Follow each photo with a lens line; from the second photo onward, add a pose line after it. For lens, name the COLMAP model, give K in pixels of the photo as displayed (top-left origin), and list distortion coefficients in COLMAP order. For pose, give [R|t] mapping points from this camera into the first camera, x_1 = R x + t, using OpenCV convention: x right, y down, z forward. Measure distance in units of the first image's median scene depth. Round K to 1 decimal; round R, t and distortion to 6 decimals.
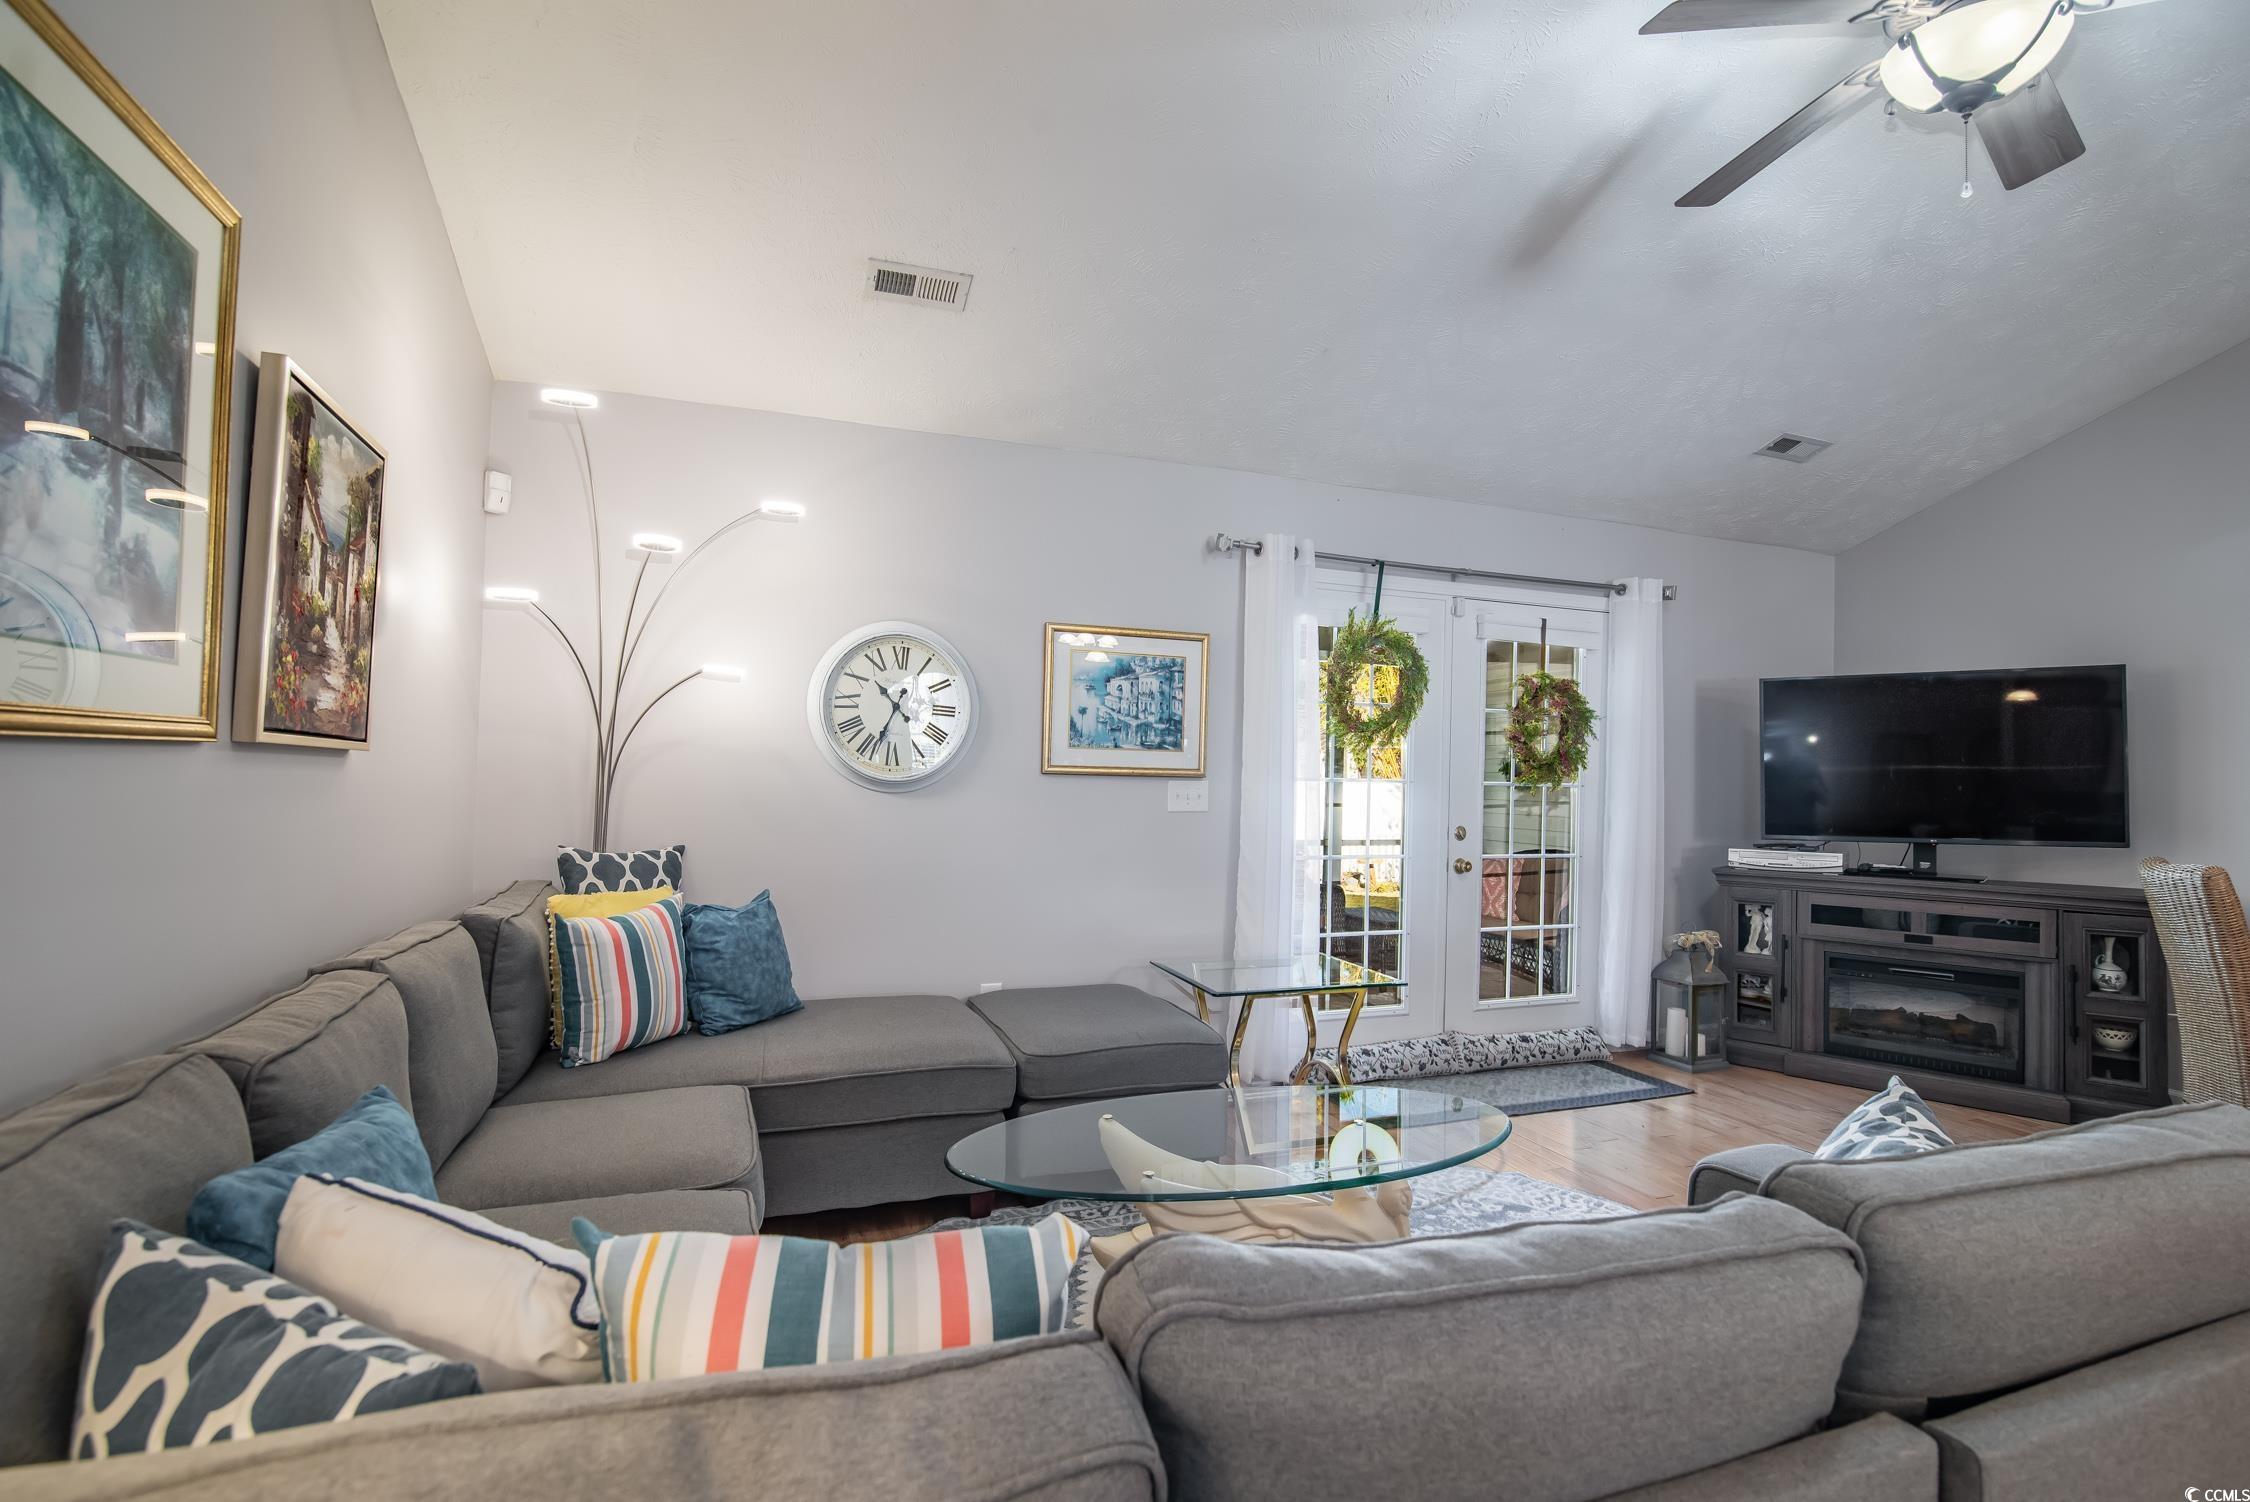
lens RADIAL K [[1057.9, 0, 1124.8], [0, 1057.9, 761.4], [0, 0, 1]] dist [-0.015922, -0.000119]
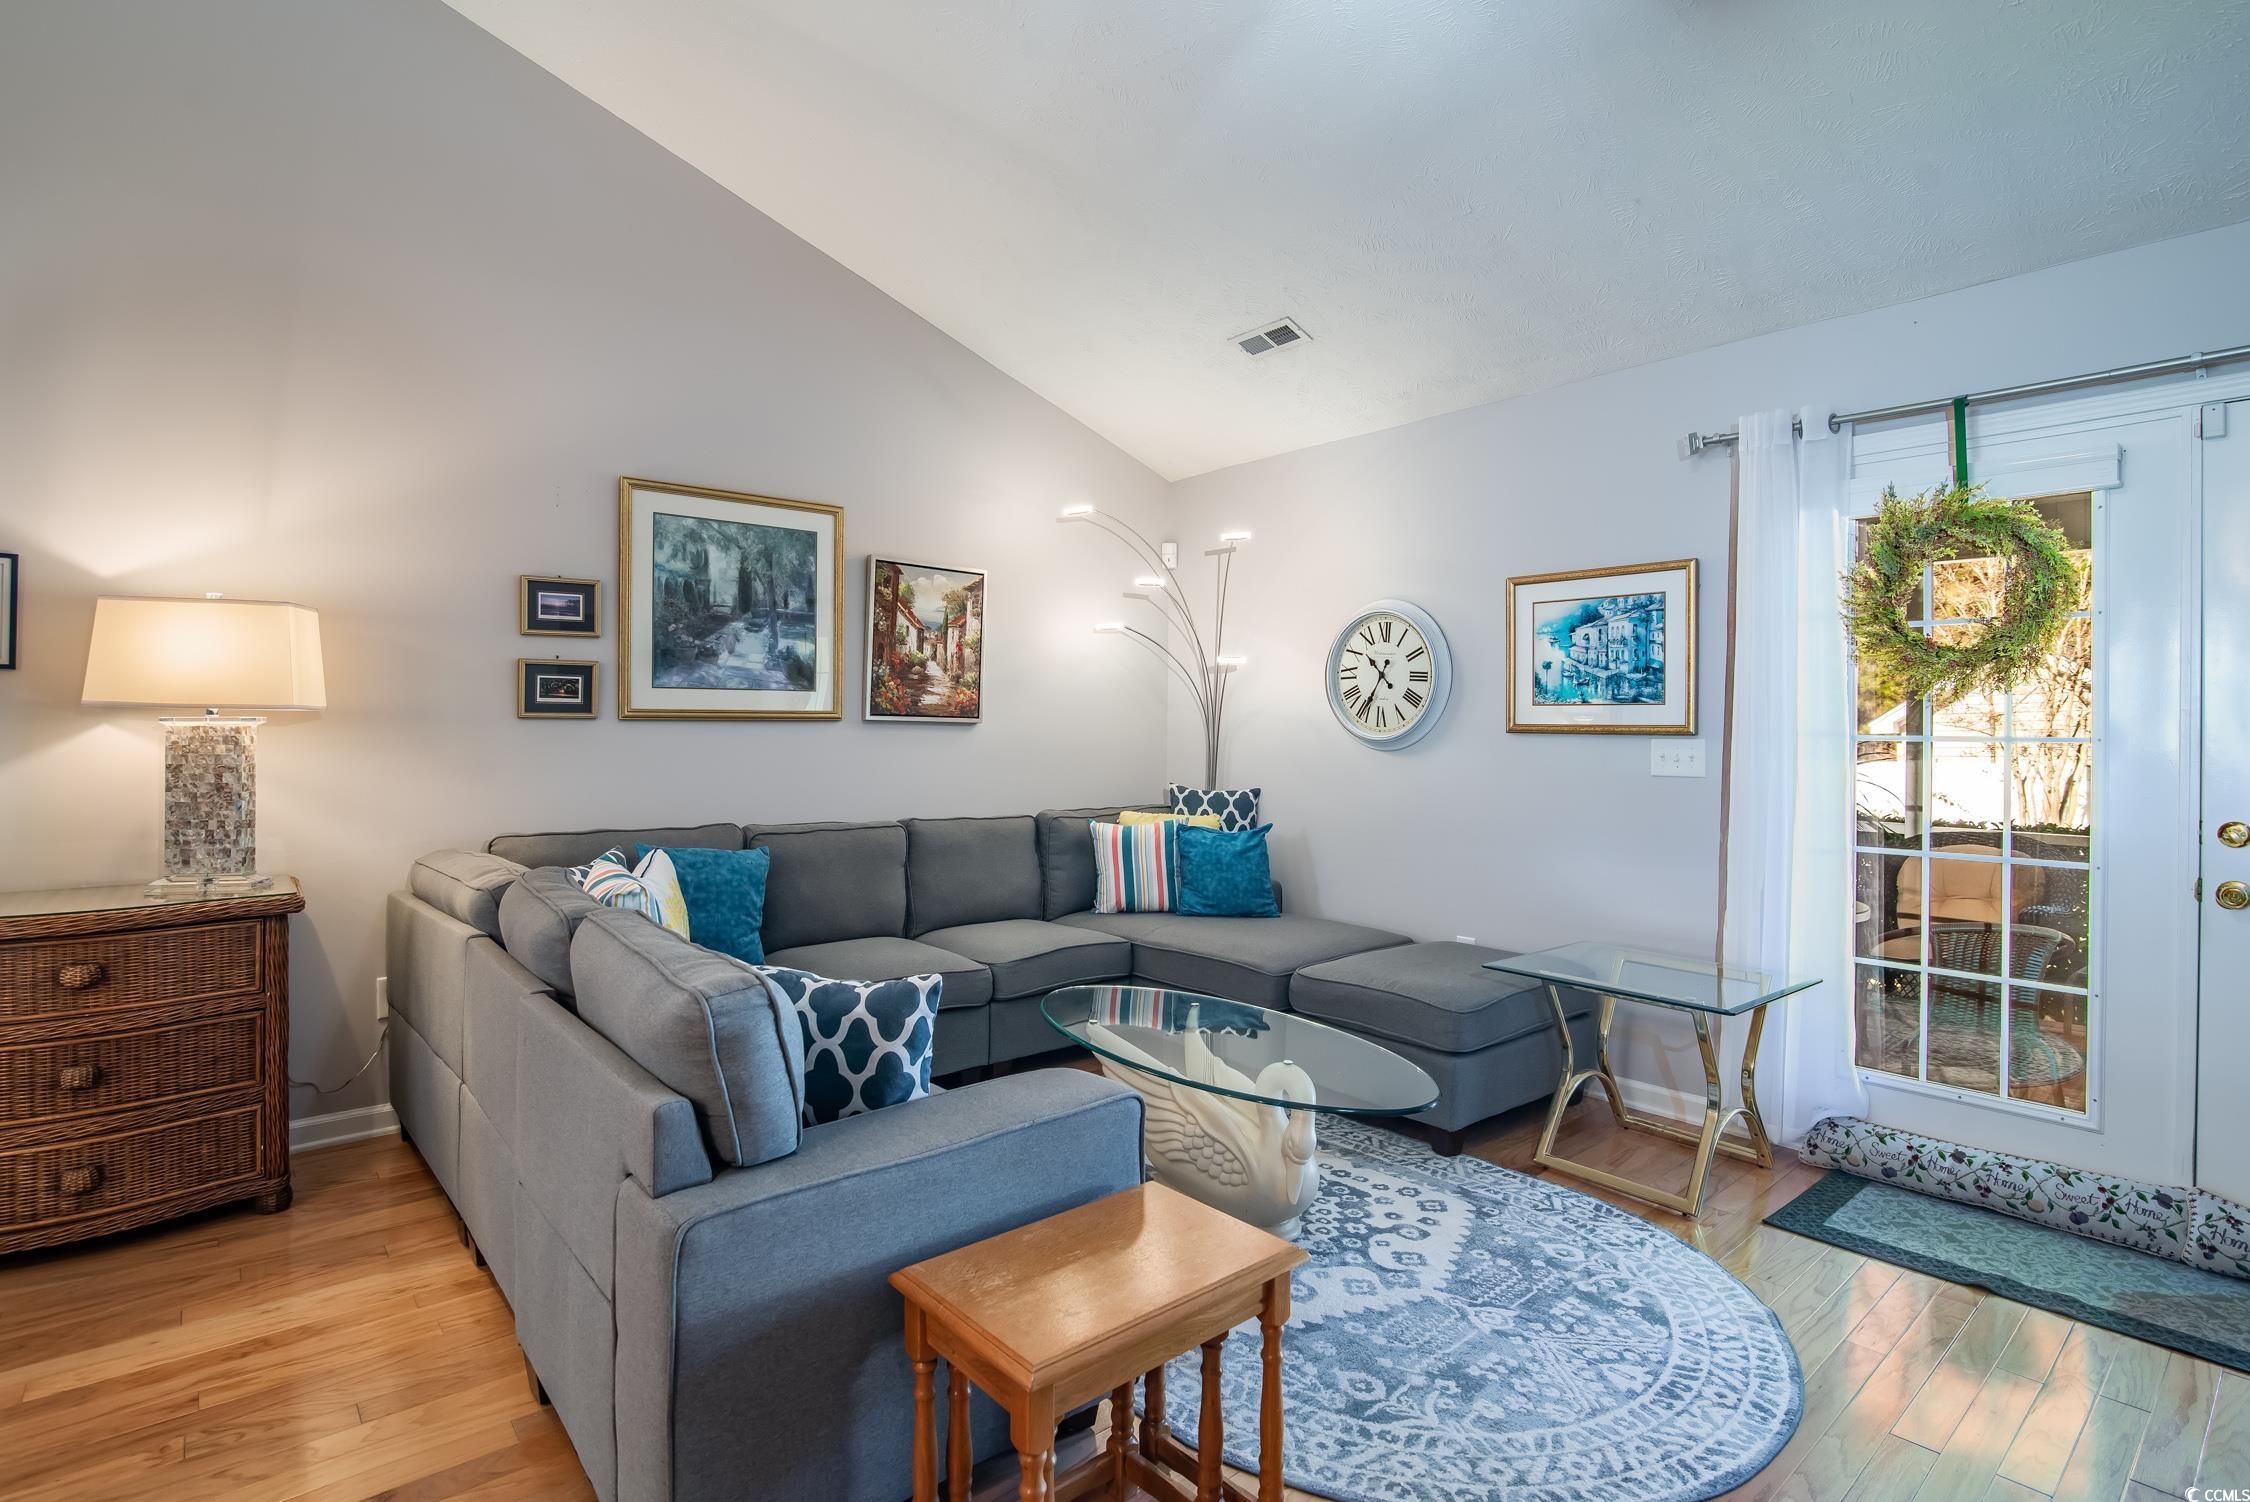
lens RADIAL K [[1144.8, 0, 1112.9], [0, 1144.8, 724.0], [0, 0, 1]] dist [-0.012179, -0.000196]
pose [[0.314782, -0.019984, -0.948954, 0.847636], [0.009364, 0.999795, -0.017948, 0.019884], [0.949118, -0.003236, 0.314904, 0.330225]]
